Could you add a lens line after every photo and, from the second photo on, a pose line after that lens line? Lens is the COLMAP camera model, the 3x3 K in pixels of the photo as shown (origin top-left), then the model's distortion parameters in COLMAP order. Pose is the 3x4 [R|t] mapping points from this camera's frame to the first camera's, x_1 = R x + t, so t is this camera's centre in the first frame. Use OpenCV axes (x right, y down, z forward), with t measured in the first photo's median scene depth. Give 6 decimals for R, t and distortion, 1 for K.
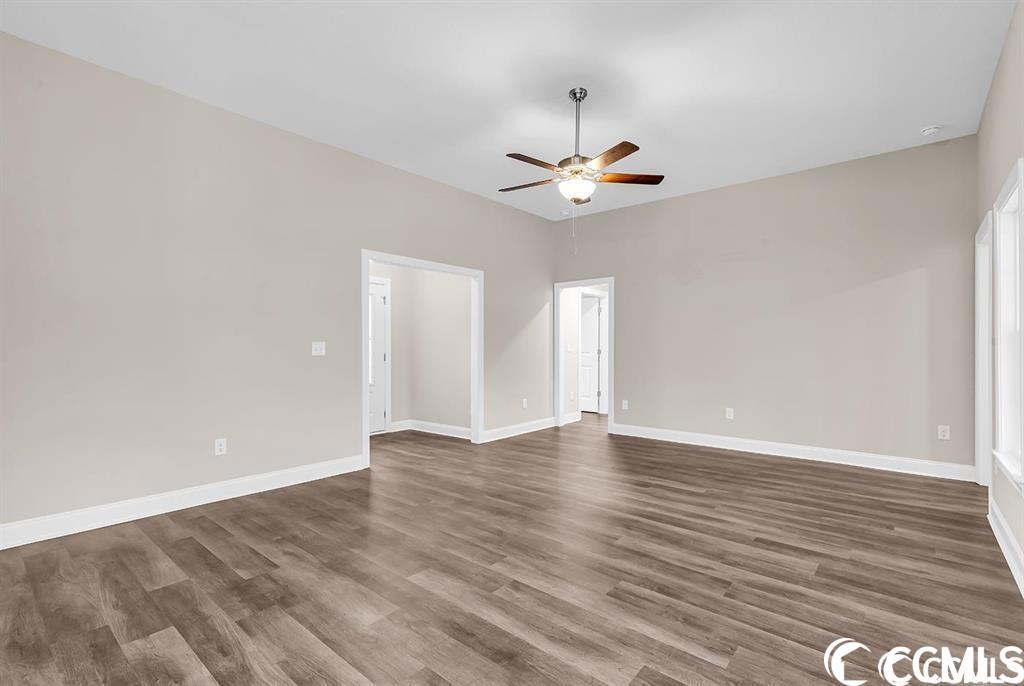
lens RADIAL K [[477.6, 0, 529.6], [0, 477.6, 346.1], [0, 0, 1]] dist [0.004663, 0.000037]
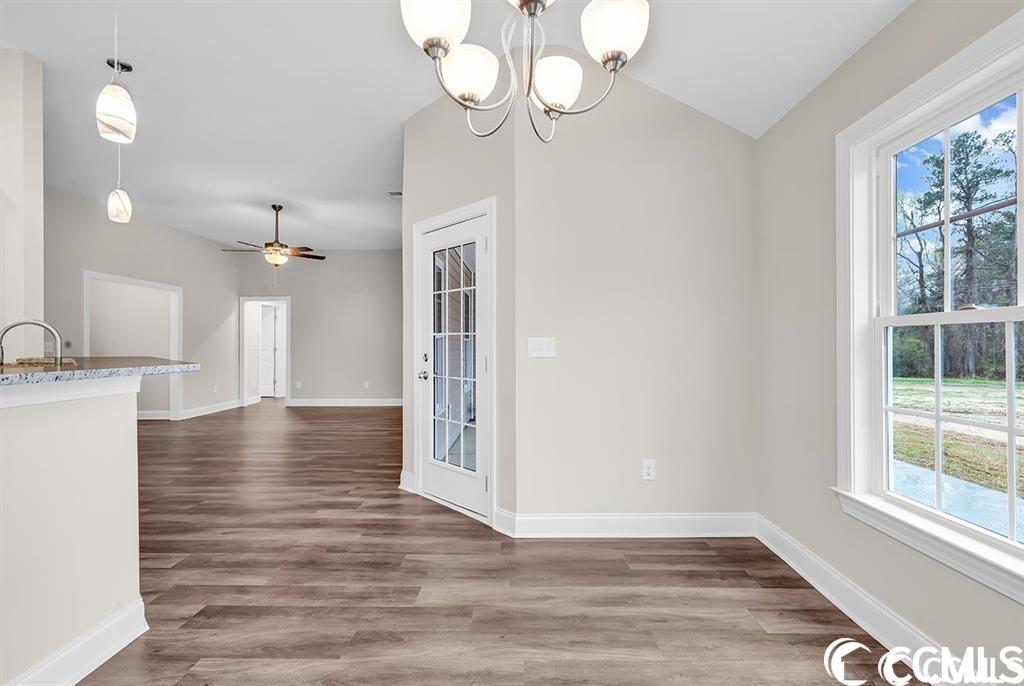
lens RADIAL K [[466.0, 0, 512.0], [0, 466.0, 343.0], [0, 0, 1]] dist [0.000659, -0.000001]
pose [[0.795658, -0.000071, 0.605746, -0.242231], [0.001166, 0.999998, -0.001415, -0.005343], [-0.605745, 0.001833, 0.795657, -0.879618]]
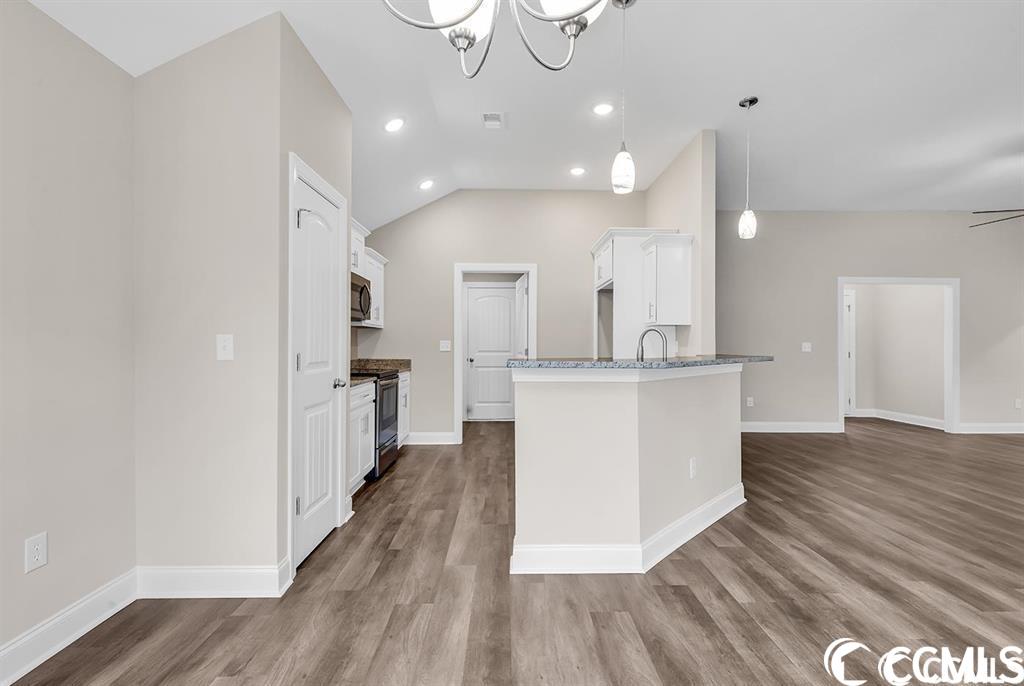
lens RADIAL K [[466.0, 0, 512.0], [0, 466.0, 343.0], [0, 0, 1]] dist [0.000659, -0.000001]
pose [[0.638118, 0.001052, -0.769938, 0.118211], [-0.002319, 0.999997, -0.000555, -0.007294], [0.769935, 0.002140, 0.638119, -0.779995]]
